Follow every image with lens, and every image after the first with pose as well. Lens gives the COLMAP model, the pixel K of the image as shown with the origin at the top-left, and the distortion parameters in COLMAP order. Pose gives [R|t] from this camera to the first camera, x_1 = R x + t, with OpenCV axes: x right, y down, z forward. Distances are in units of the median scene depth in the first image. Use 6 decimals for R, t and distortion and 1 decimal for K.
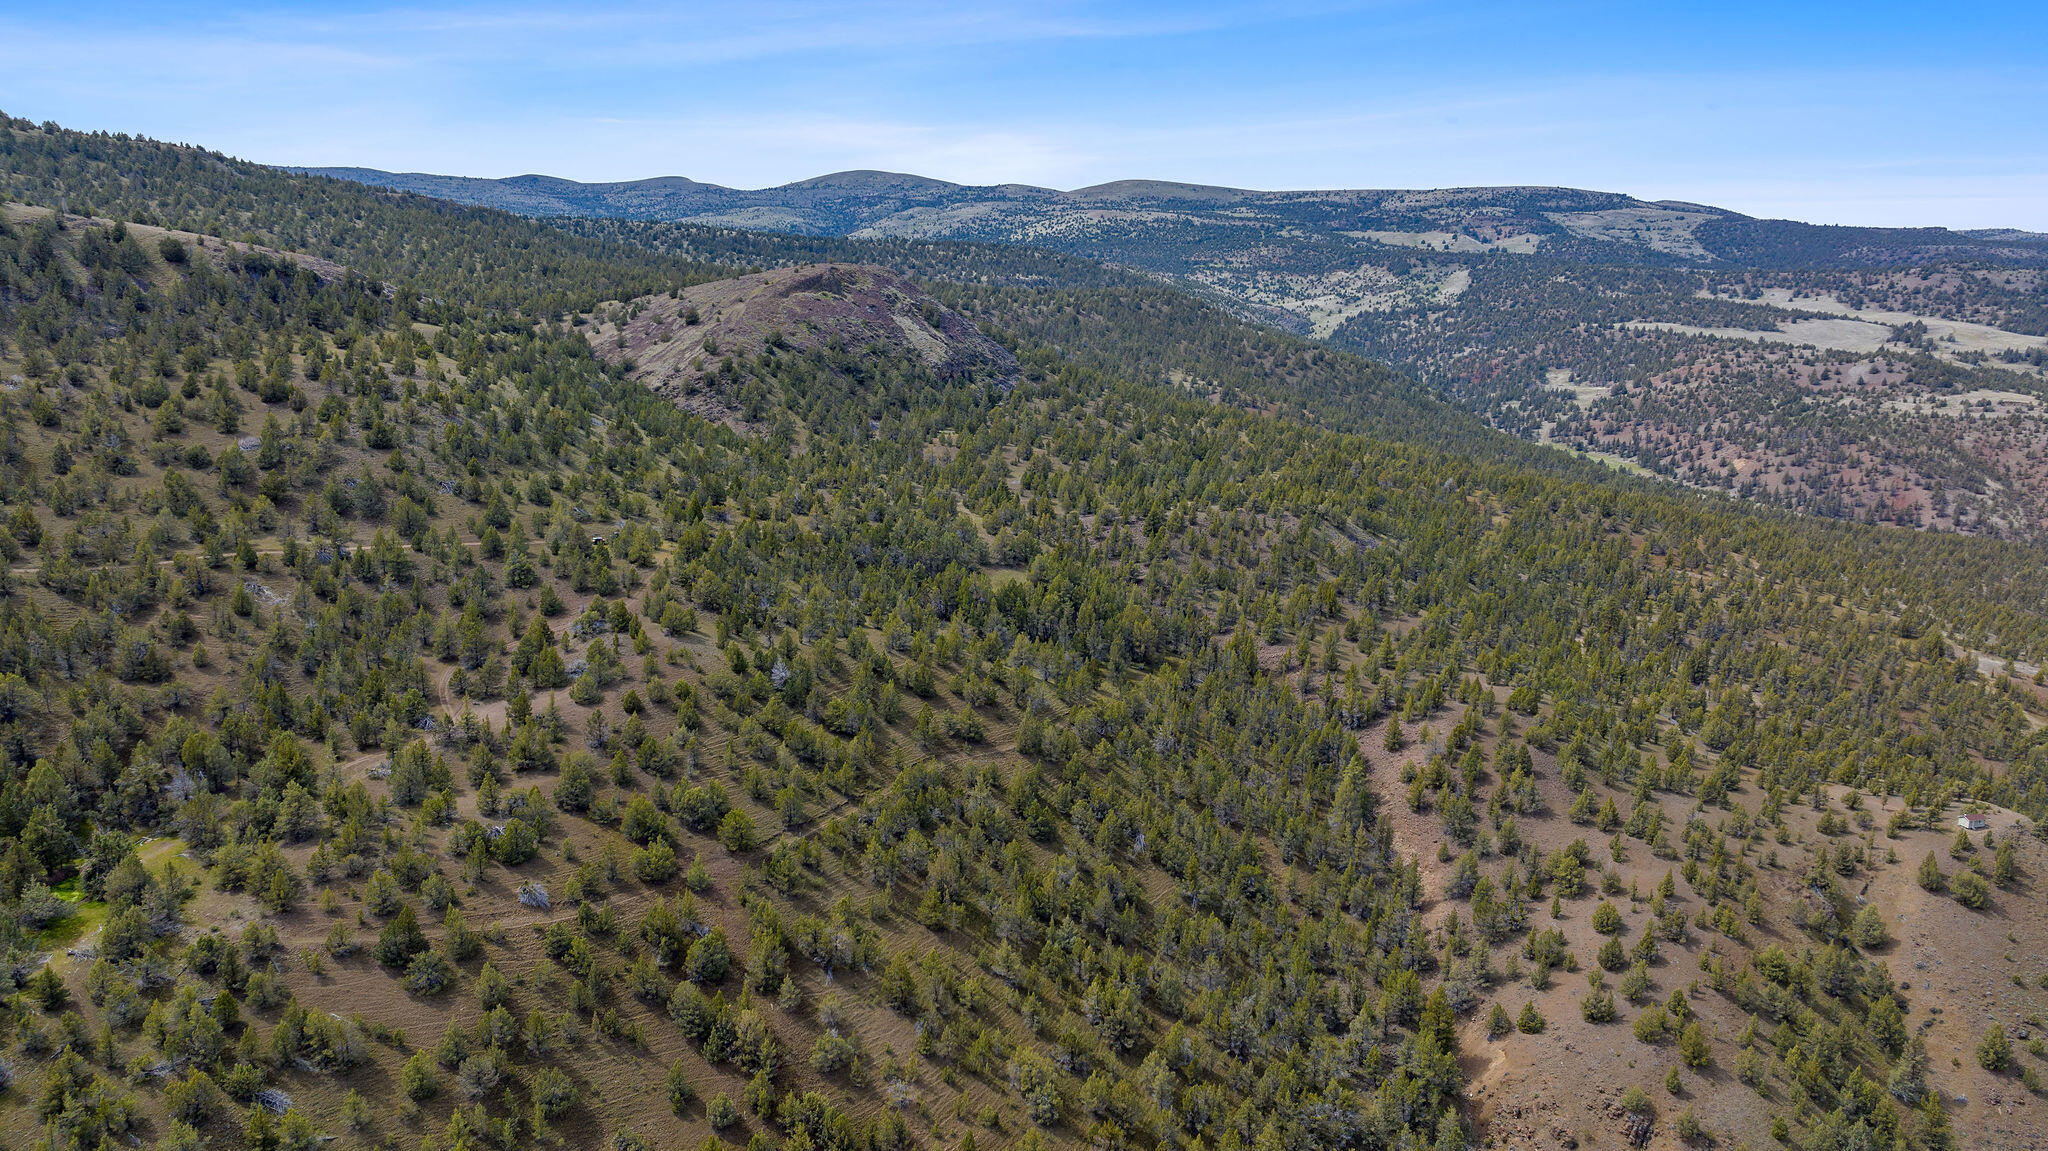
lens RADIAL K [[1451.5, 0, 1020.2], [0, 1451.5, 569.8], [0, 0, 1]] dist [-0.039836, 0.054529]
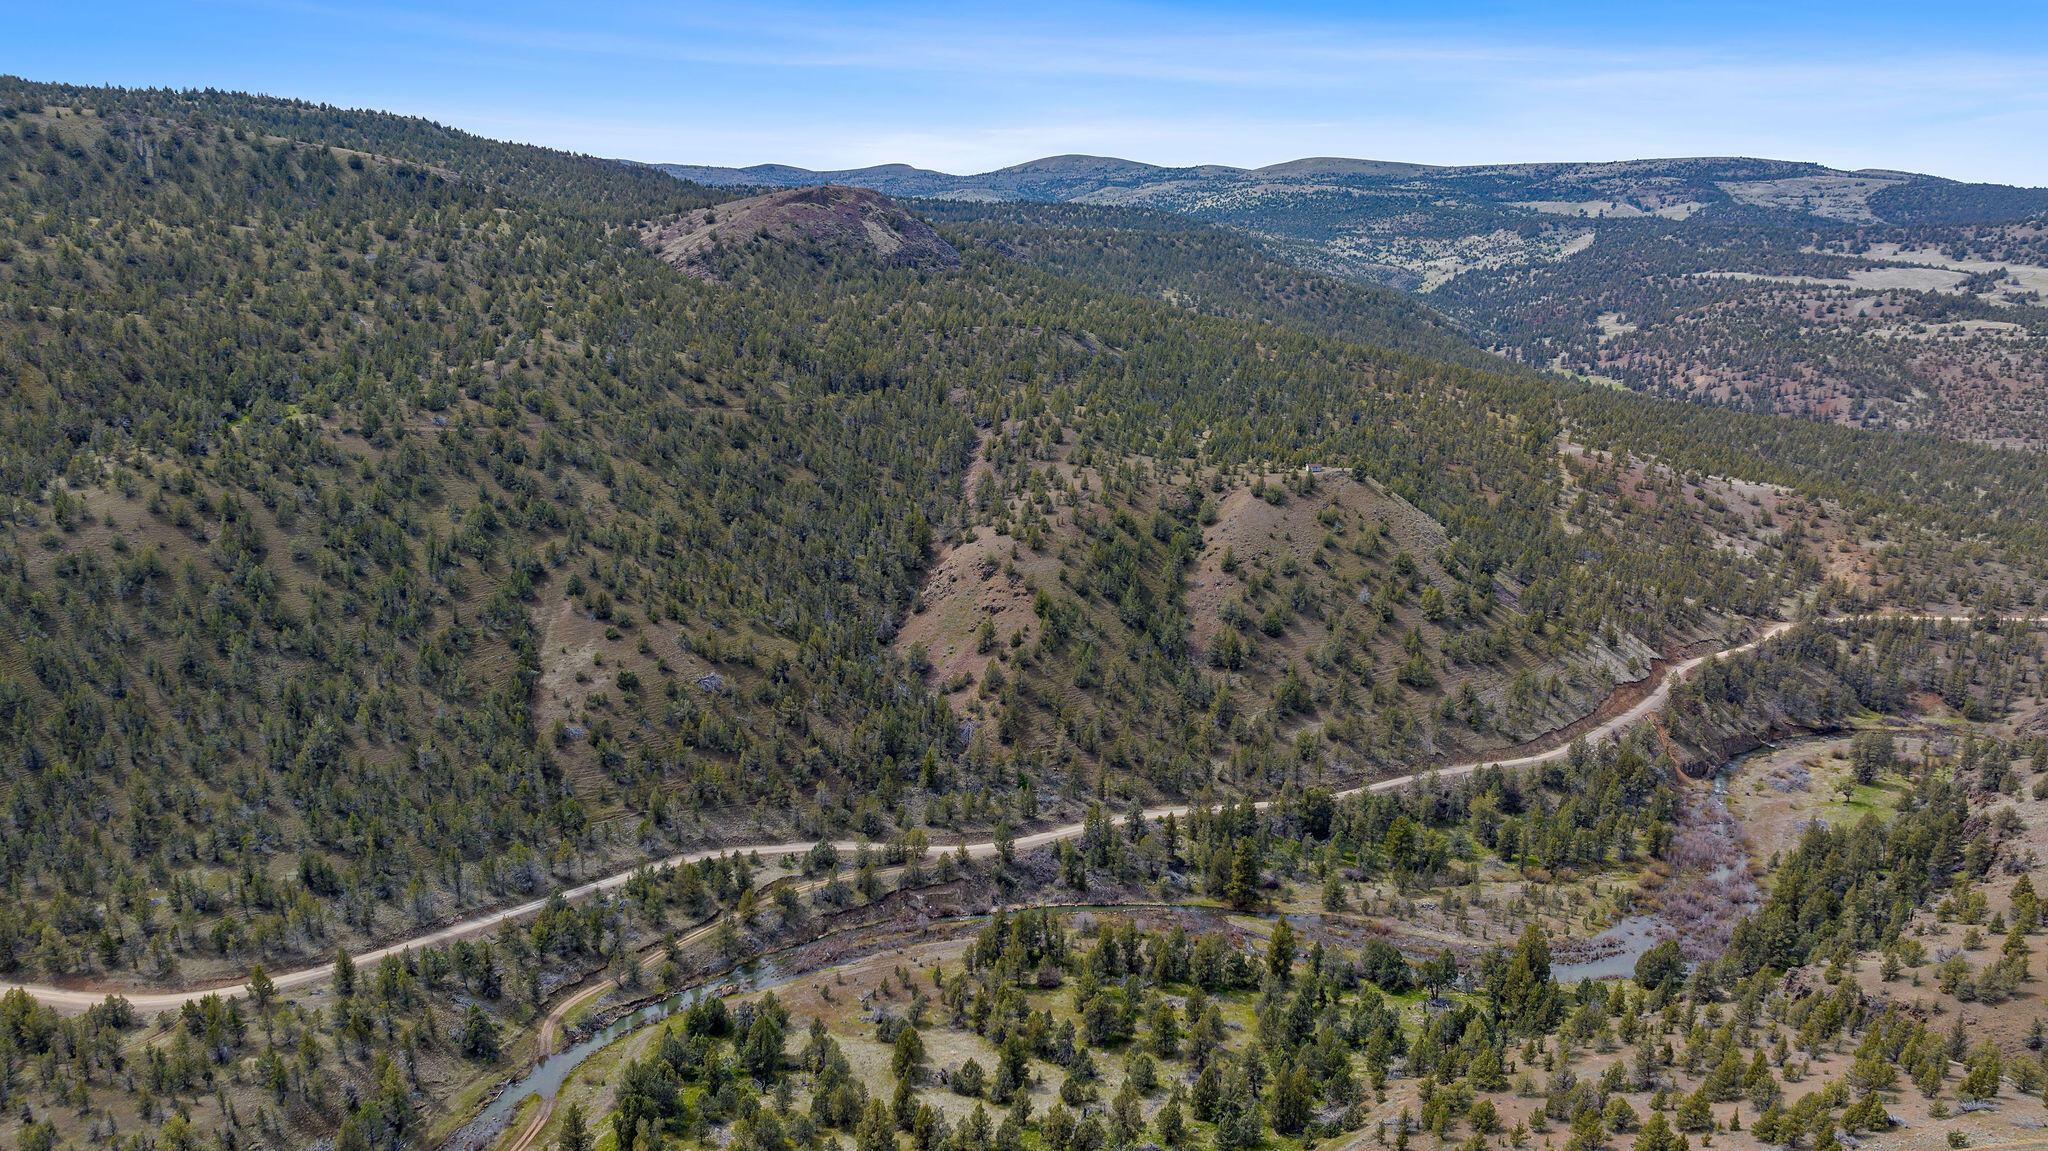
lens RADIAL K [[1451.5, 0, 1025.2], [0, 1451.5, 564.2], [0, 0, 1]] dist [-0.039836, 0.054529]
pose [[0.986087, 0.028992, -0.163682, 0.154782], [-0.028754, 0.999579, 0.003822, 0.072632], [0.163724, 0.000938, 0.986506, -0.169005]]
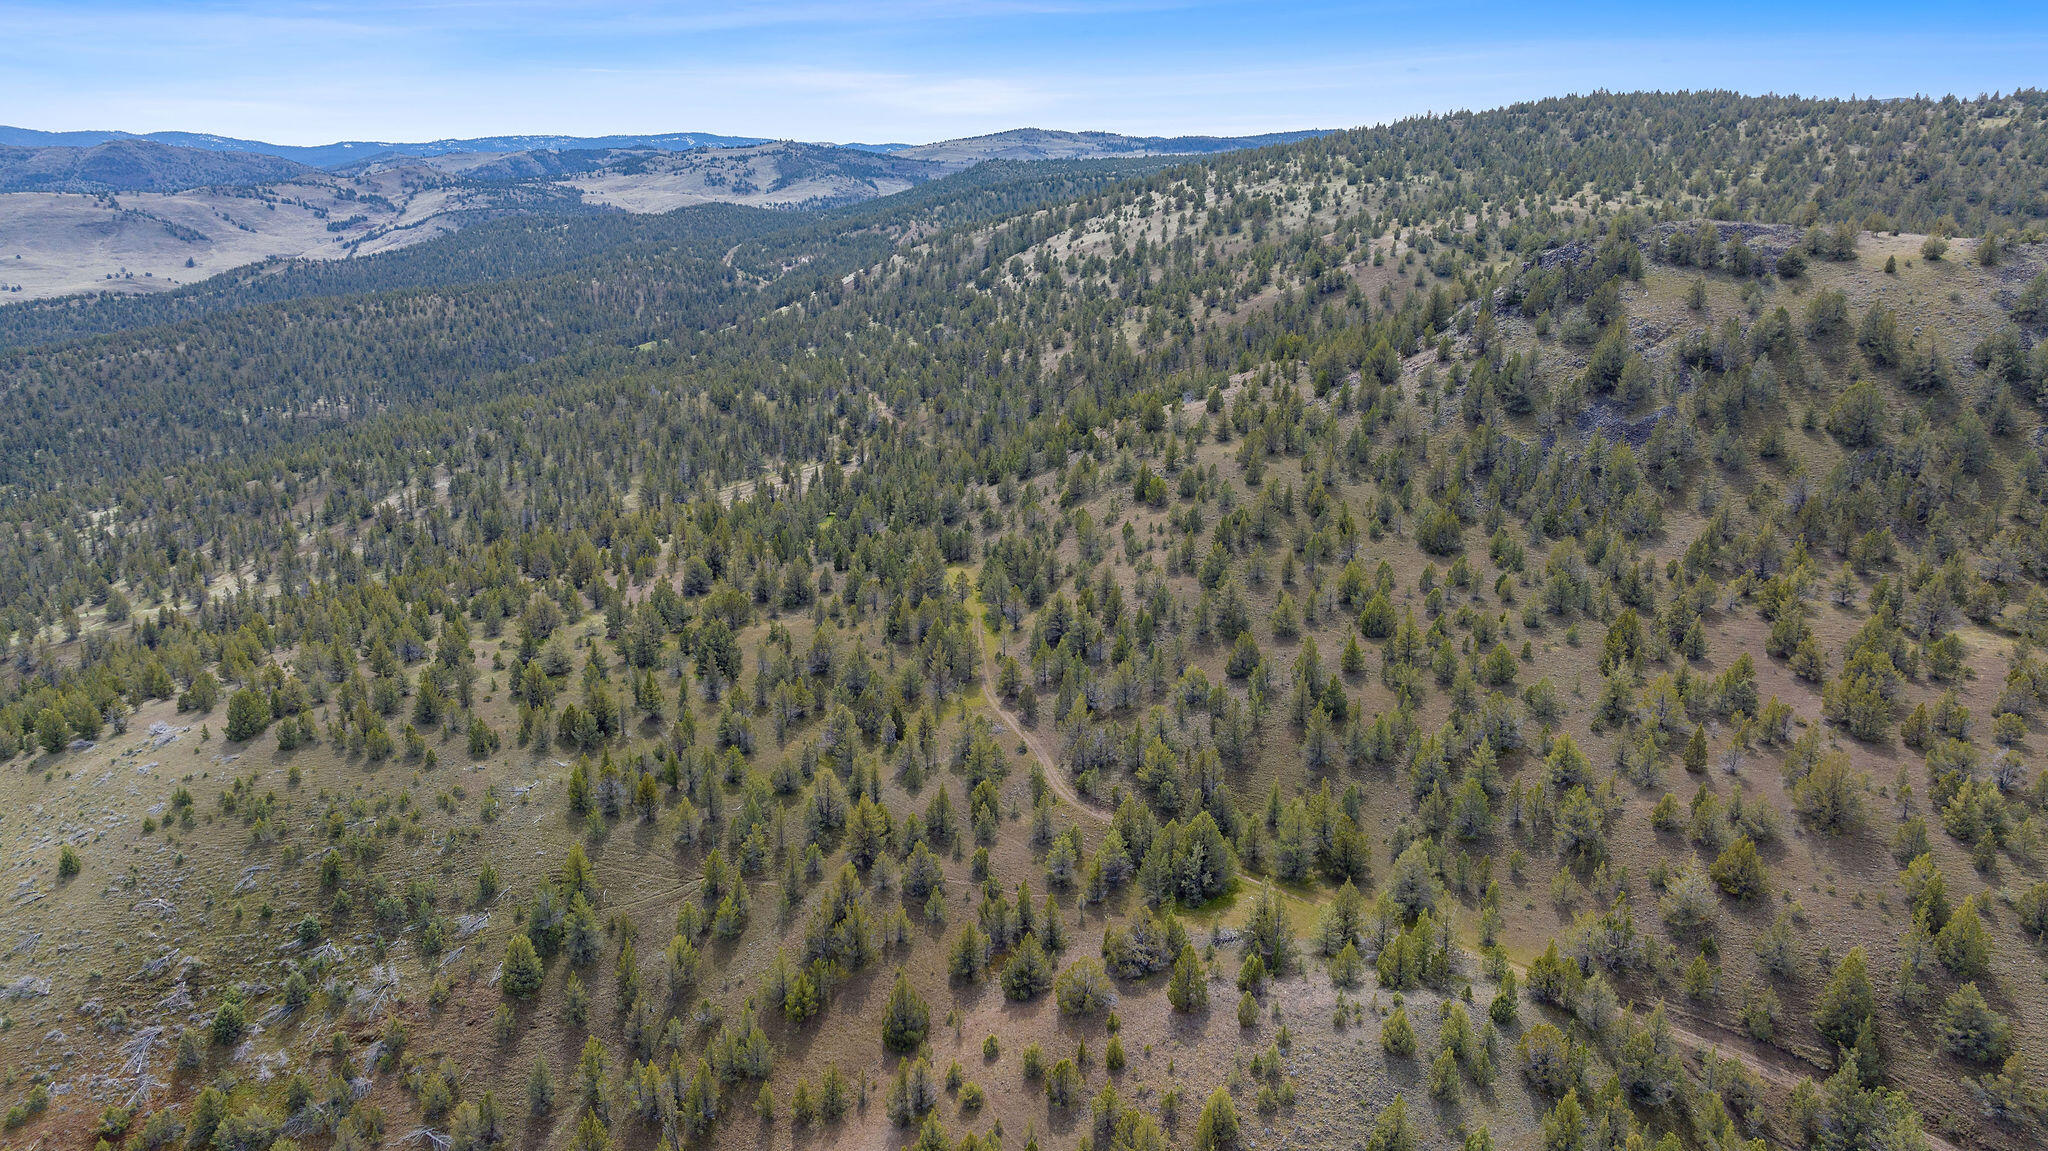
lens RADIAL K [[1451.5, 0, 1018.9], [0, 1451.5, 577.8], [0, 0, 1]] dist [-0.039836, 0.054529]
pose [[0.398550, 0.235235, -0.886466, -0.144339], [-0.204833, 0.964964, 0.163974, -0.047613], [0.893981, 0.116226, 0.432771, 0.095689]]
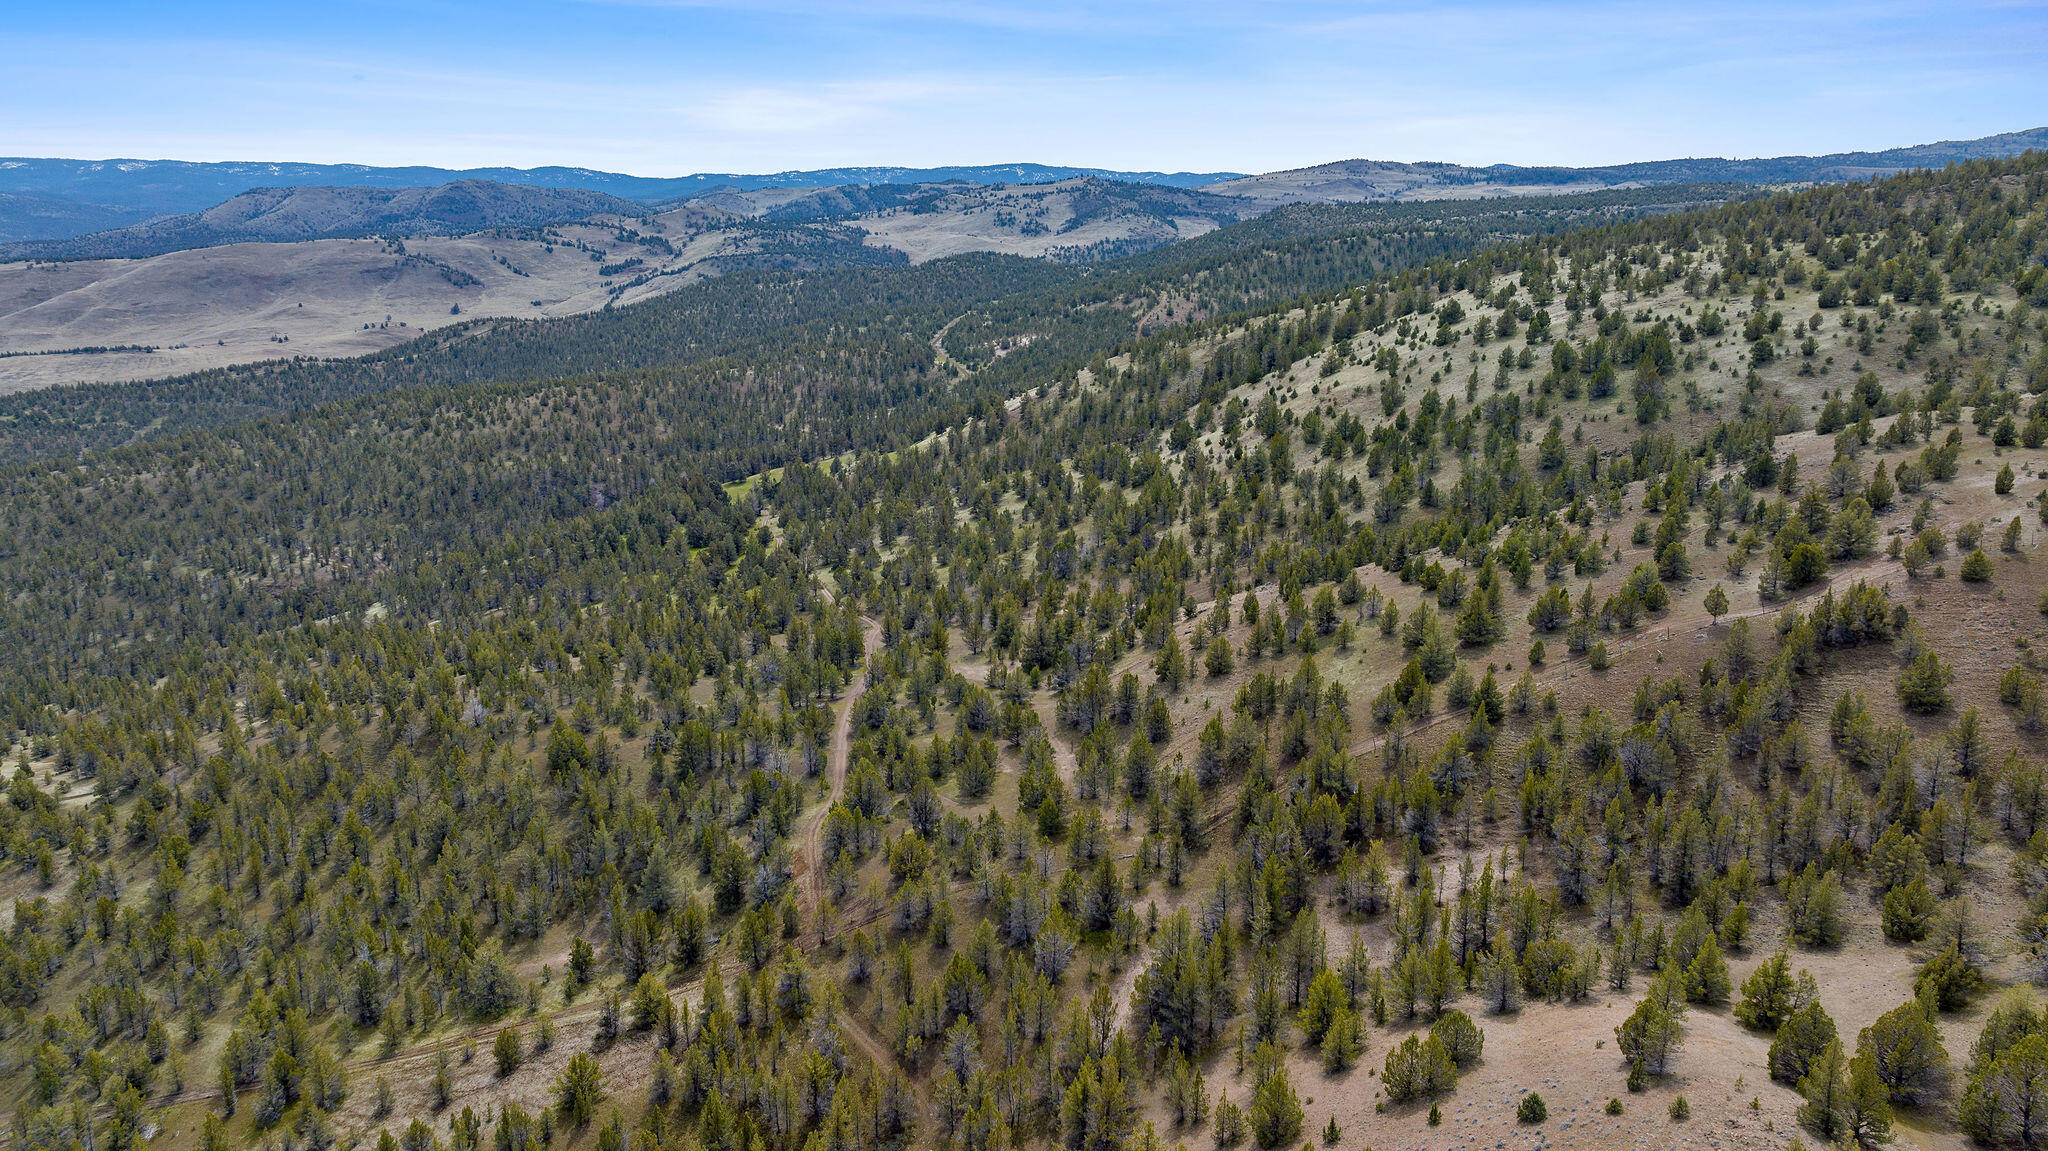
lens RADIAL K [[1451.5, 0, 1024.9], [0, 1451.5, 574.1], [0, 0, 1]] dist [-0.039836, 0.054529]
pose [[0.190276, 0.232417, -0.953823, -0.353938], [-0.218403, 0.957246, 0.189683, -0.096273], [0.957129, 0.172225, 0.232901, 0.211024]]
